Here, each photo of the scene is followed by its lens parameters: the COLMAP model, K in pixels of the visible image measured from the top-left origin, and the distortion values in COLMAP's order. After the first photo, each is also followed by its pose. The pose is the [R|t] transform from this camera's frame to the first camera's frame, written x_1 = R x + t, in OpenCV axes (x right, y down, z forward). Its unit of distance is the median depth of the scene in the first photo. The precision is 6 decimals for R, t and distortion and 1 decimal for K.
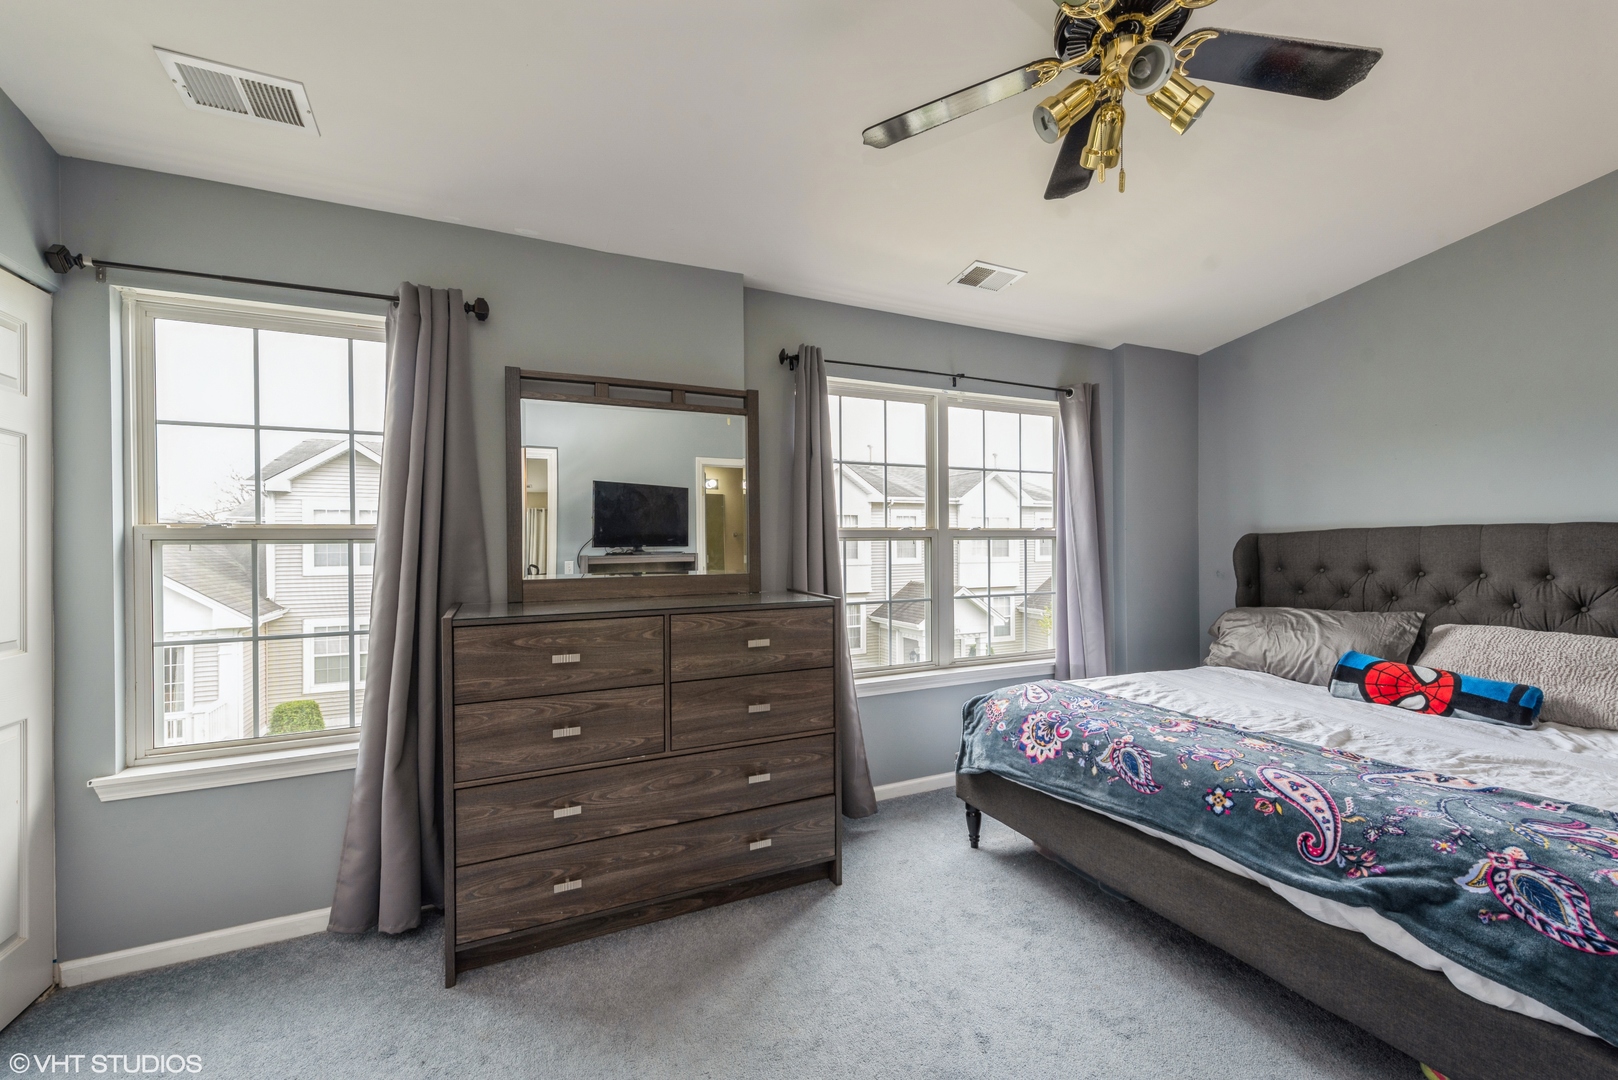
lens RADIAL K [[633.6, 0, 811.3], [0, 633.6, 544.6], [0, 0, 1]] dist [0.001791, 0.000174]
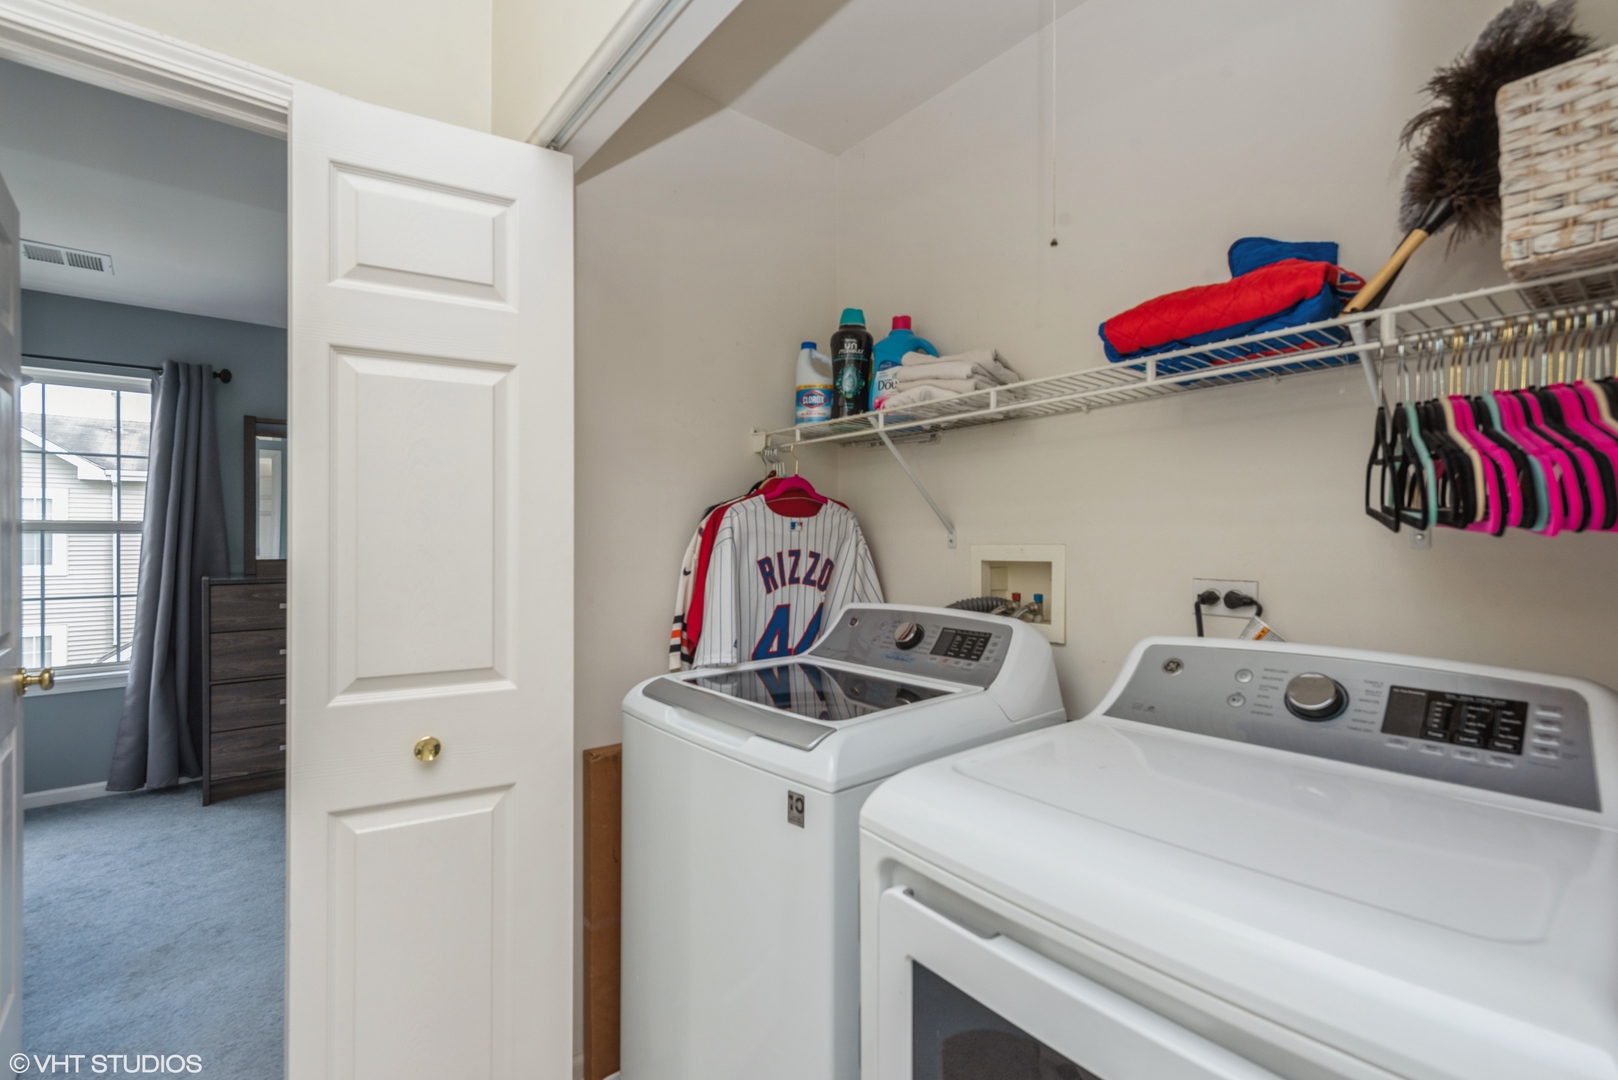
lens RADIAL K [[722.0, 0, 809.5], [0, 722.0, 533.6], [0, 0, 1]] dist [-0.001806, -0.000371]
pose [[0.966976, 0.006267, 0.254790, 0.404856], [-0.004594, 0.999964, -0.007160, 0.002924], [-0.254826, 0.005753, 0.966970, -1.062545]]
